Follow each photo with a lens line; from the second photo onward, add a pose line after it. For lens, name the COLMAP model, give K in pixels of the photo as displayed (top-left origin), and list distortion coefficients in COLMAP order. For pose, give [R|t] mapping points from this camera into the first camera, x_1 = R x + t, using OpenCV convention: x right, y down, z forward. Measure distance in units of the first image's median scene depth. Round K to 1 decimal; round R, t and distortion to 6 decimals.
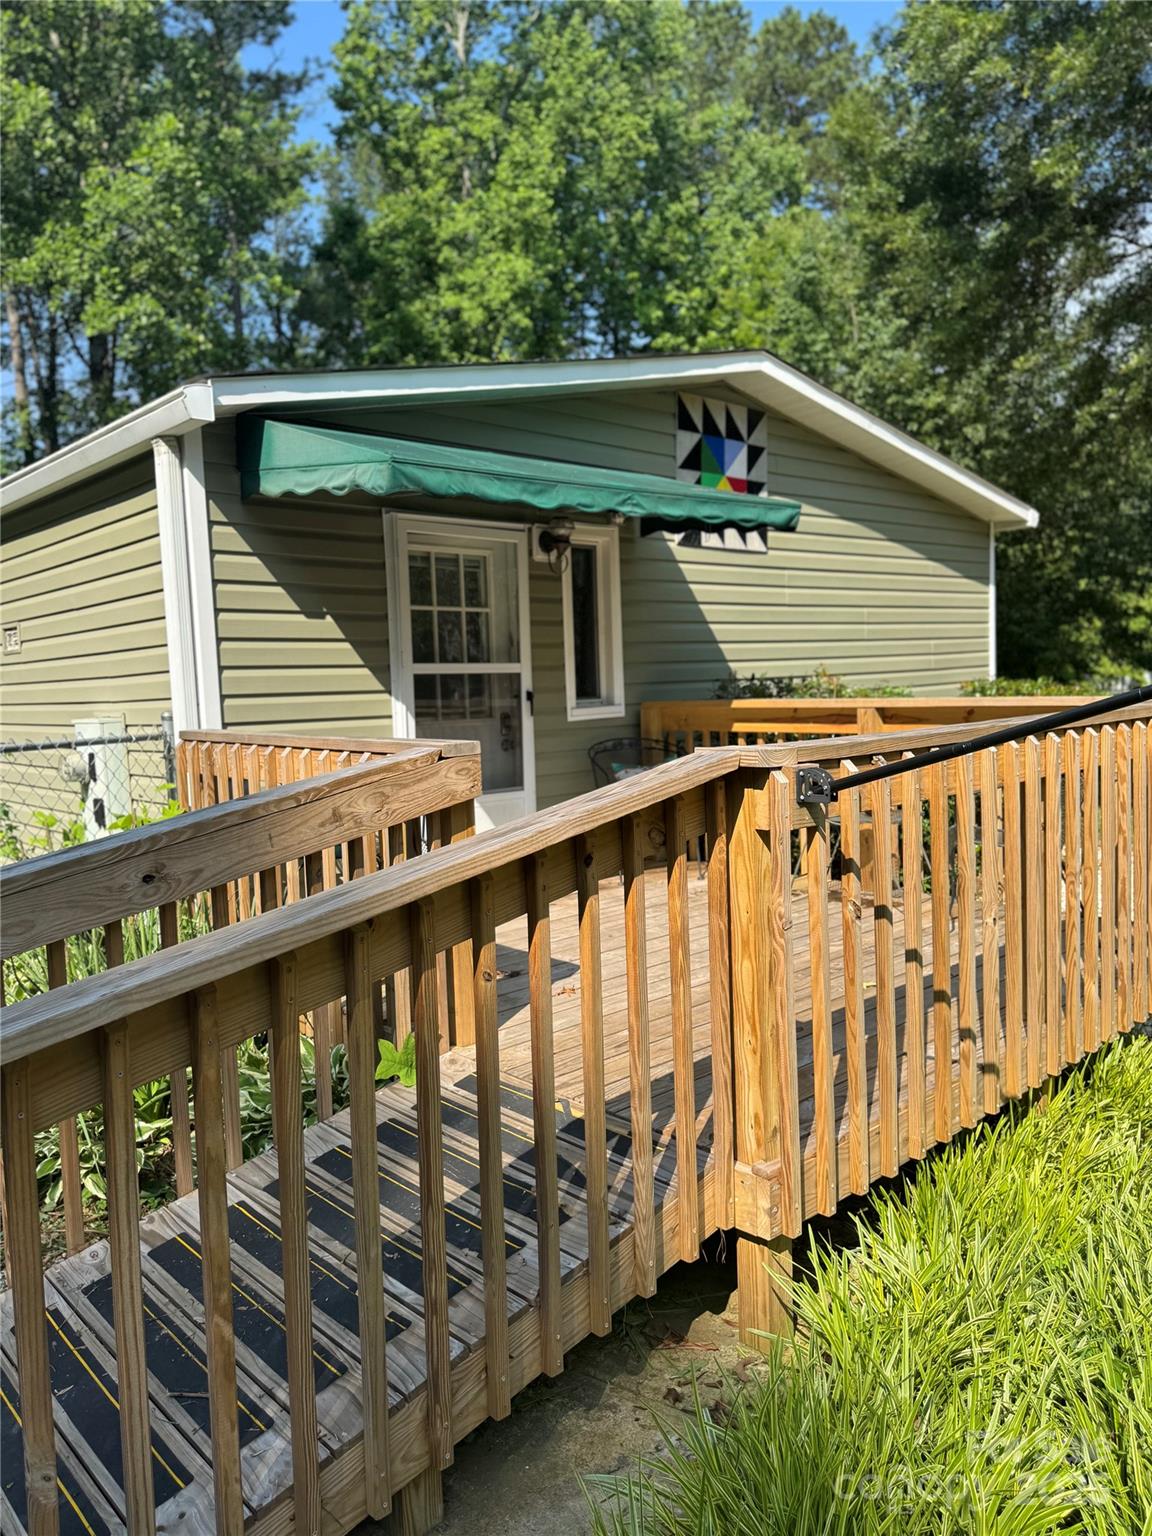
lens RADIAL K [[1083.7, 0, 572.8], [0, 1083.7, 774.5], [0, 0, 1]] dist [0.047714, -0.056908]
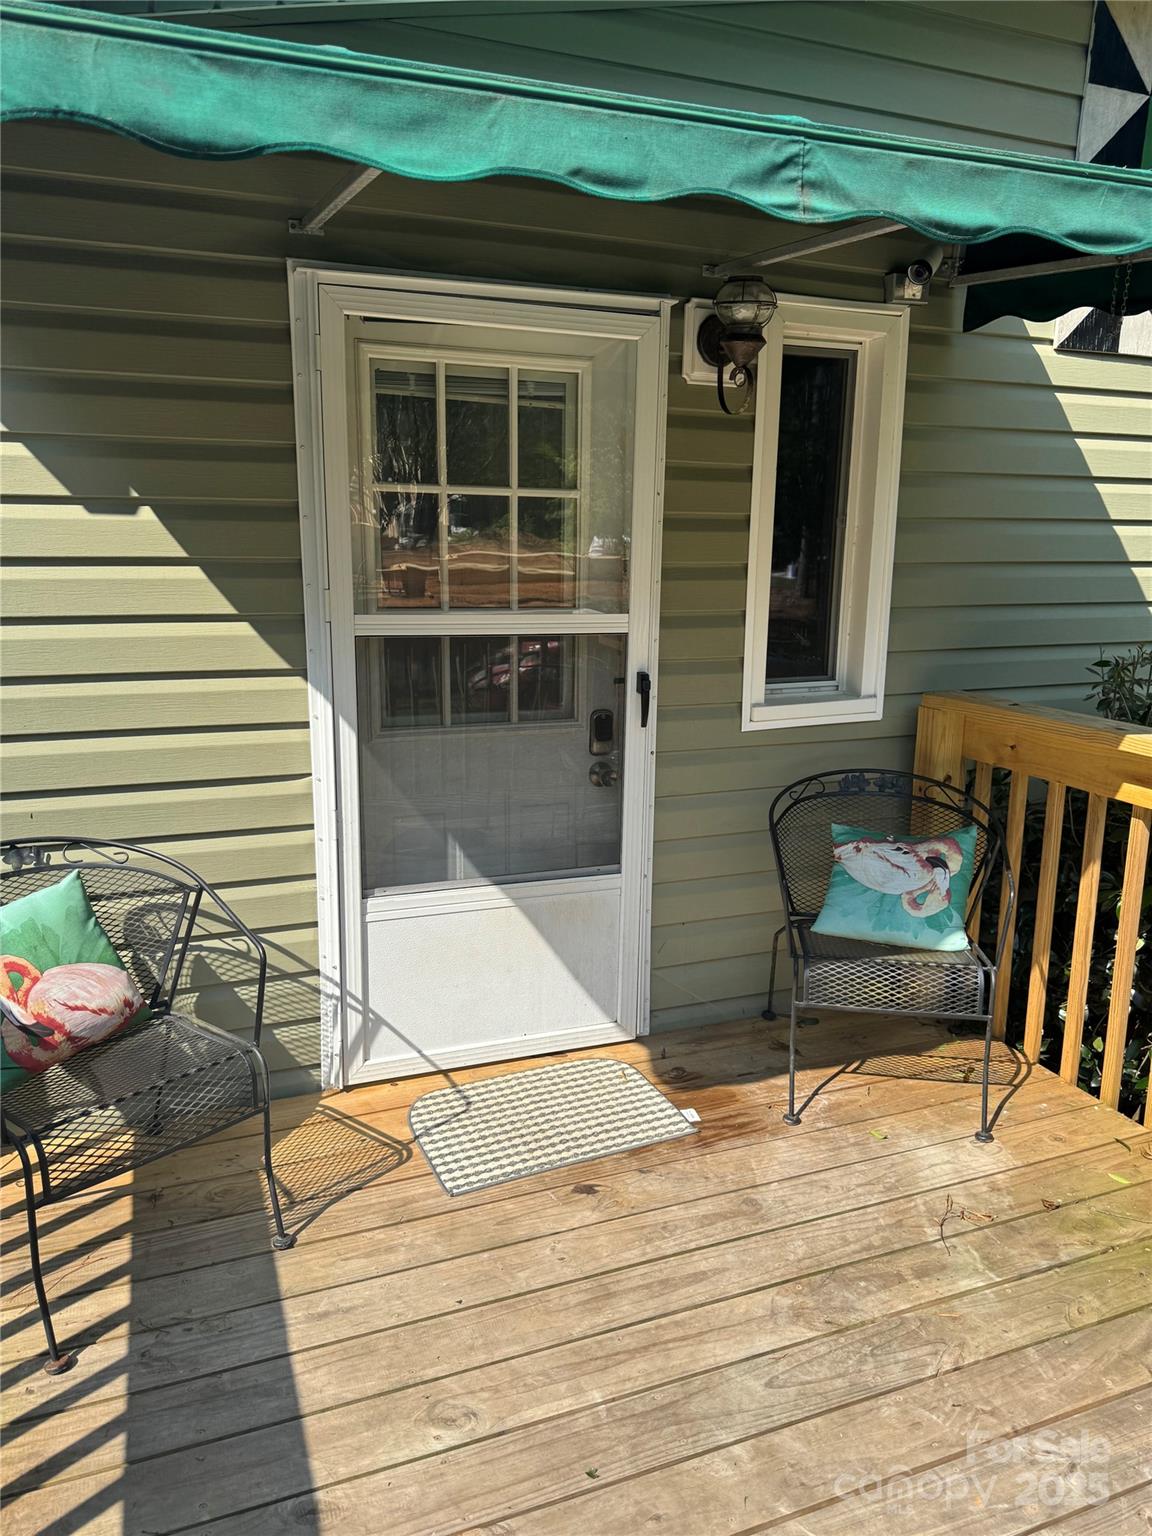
lens RADIAL K [[1083.7, 0, 572.8], [0, 1083.7, 774.5], [0, 0, 1]] dist [0.047714, -0.056908]
pose [[0.931196, 0.117907, -0.344923, 0.099089], [-0.070075, 0.986496, 0.148037, -0.100847], [0.357719, -0.113681, 0.926884, 0.545829]]
